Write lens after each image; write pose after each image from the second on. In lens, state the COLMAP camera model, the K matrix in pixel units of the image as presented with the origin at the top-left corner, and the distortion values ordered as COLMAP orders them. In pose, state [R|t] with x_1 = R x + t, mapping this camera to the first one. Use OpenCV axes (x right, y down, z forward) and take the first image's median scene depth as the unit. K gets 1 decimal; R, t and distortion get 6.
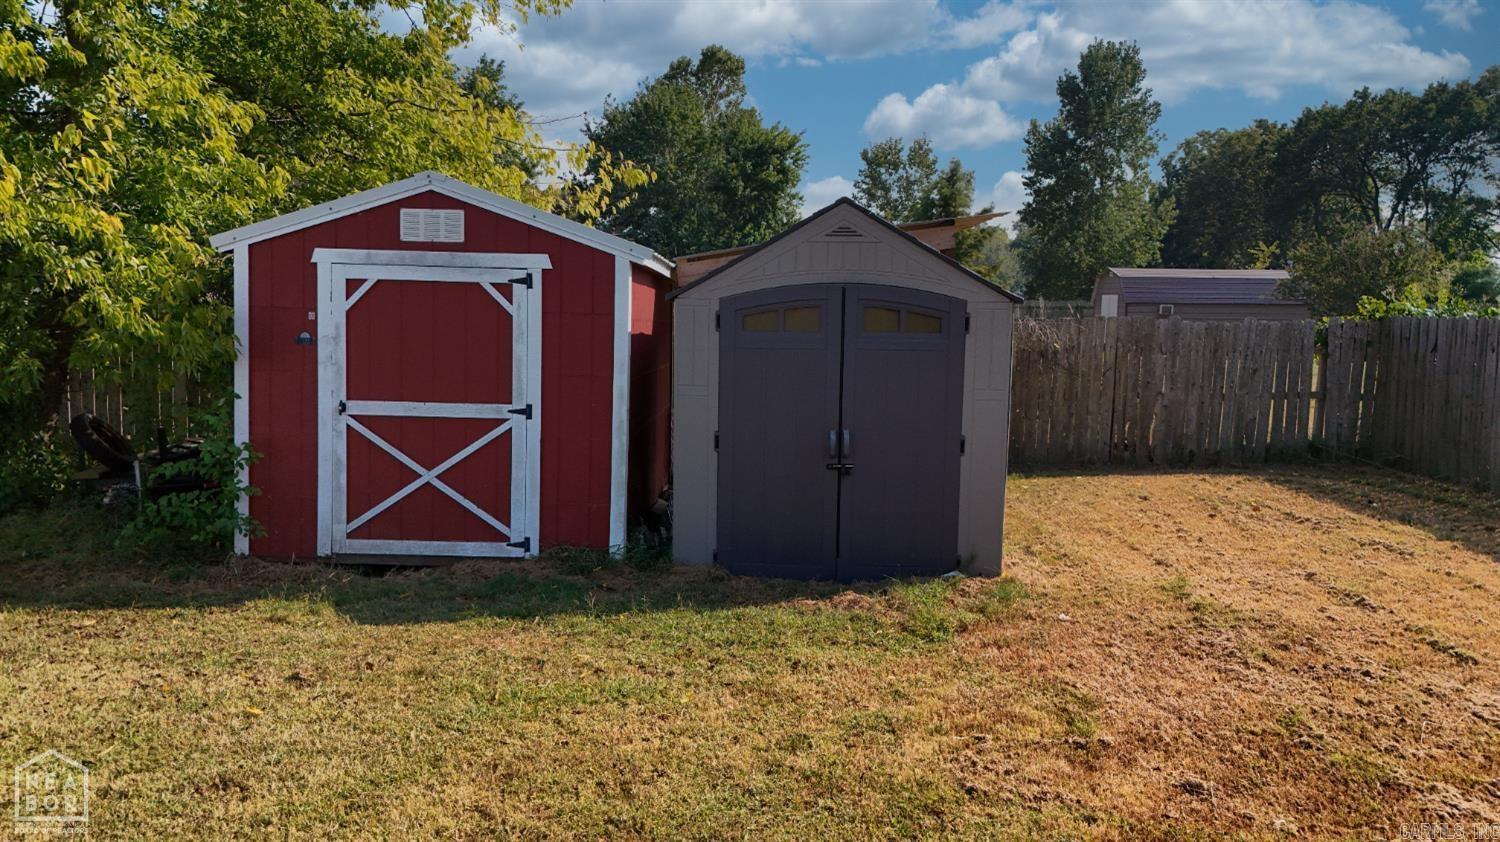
lens RADIAL K [[1118.5, 0, 748.8], [0, 1118.5, 419.3], [0, 0, 1]] dist [0.065173, -0.052052]
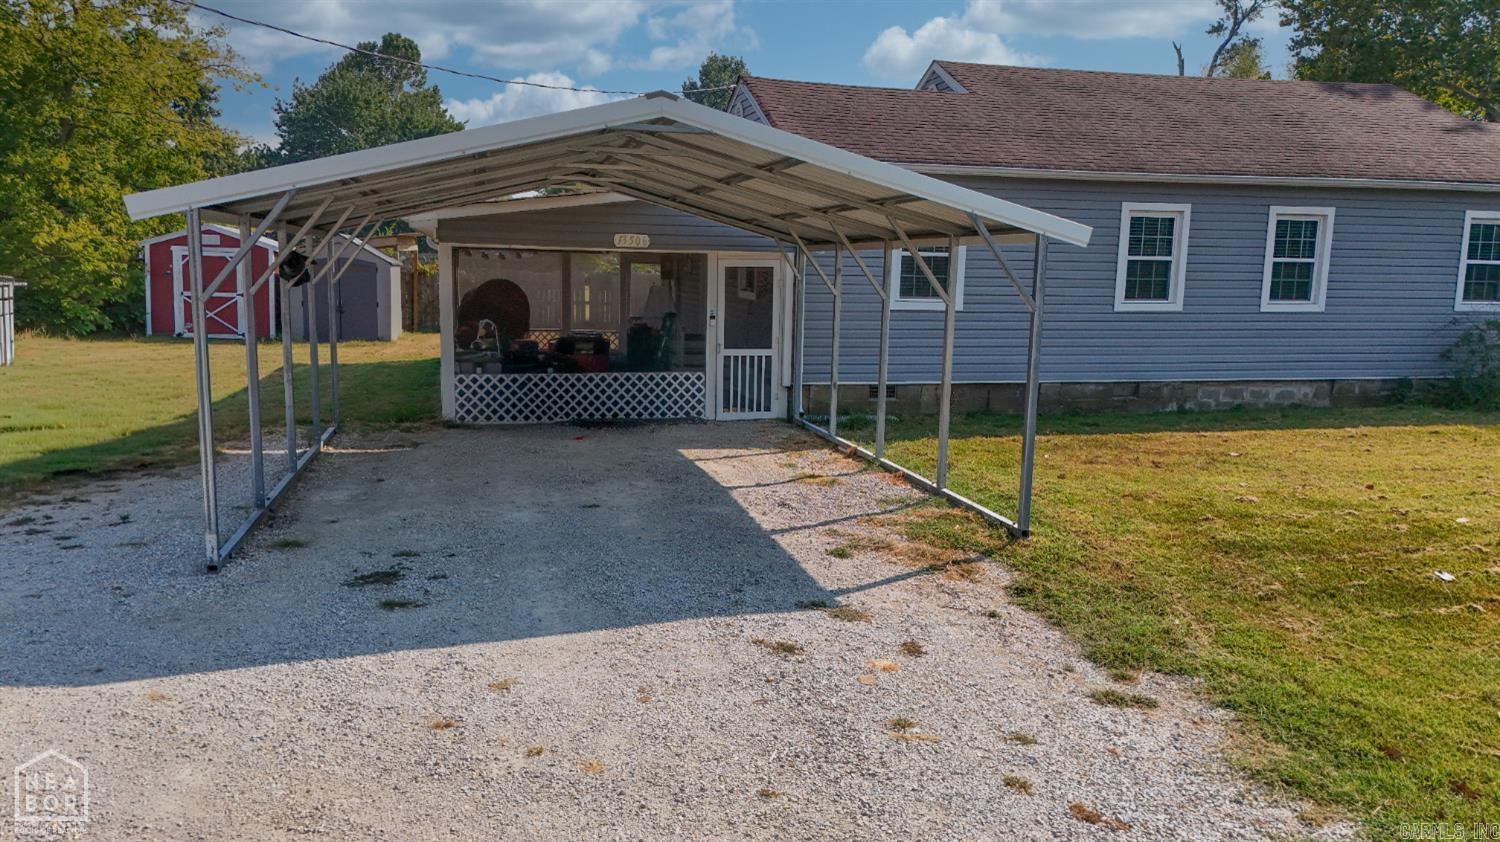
lens RADIAL K [[1118.5, 0, 755.1], [0, 1118.5, 415.0], [0, 0, 1]] dist [0.065173, -0.052052]
pose [[0.970686, -0.024447, 0.239105, 0.056363], [0.016313, 0.999221, 0.035940, 0.030260], [-0.239797, -0.030986, 0.970328, -0.316526]]
